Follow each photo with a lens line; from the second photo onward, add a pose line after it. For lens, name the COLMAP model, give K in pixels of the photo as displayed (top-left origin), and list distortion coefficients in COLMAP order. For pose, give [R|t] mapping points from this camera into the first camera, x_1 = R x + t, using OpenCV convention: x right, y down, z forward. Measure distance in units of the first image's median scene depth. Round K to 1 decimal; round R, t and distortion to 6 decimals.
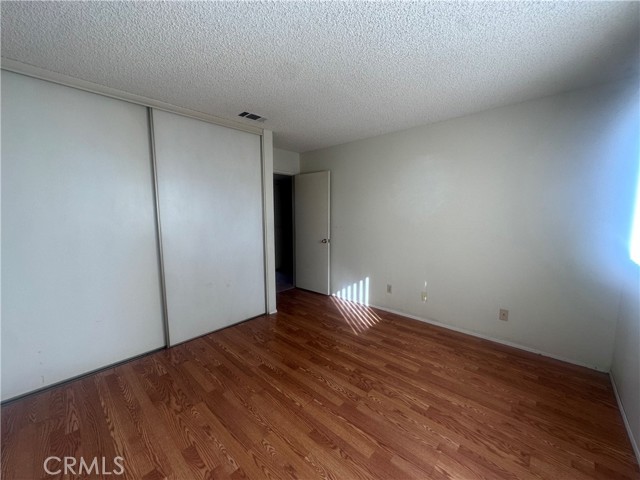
lens RADIAL K [[255.8, 0, 319.2], [0, 255.8, 239.7], [0, 0, 1]] dist [-0.000875, -0.000062]
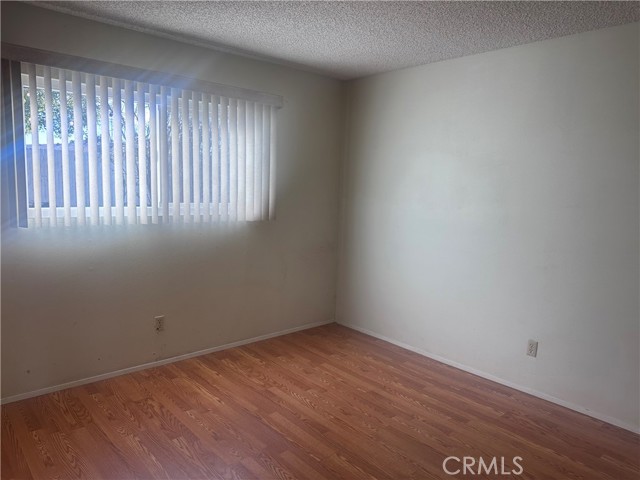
lens RADIAL K [[448.9, 0, 319.7], [0, 448.9, 240.1], [0, 0, 1]] dist [0.004679, 0.001307]
pose [[-0.995503, -0.043922, 0.083927, -0.116615], [-0.023008, 0.971589, 0.235552, -0.314085], [-0.091889, 0.232562, -0.968231, 2.514585]]
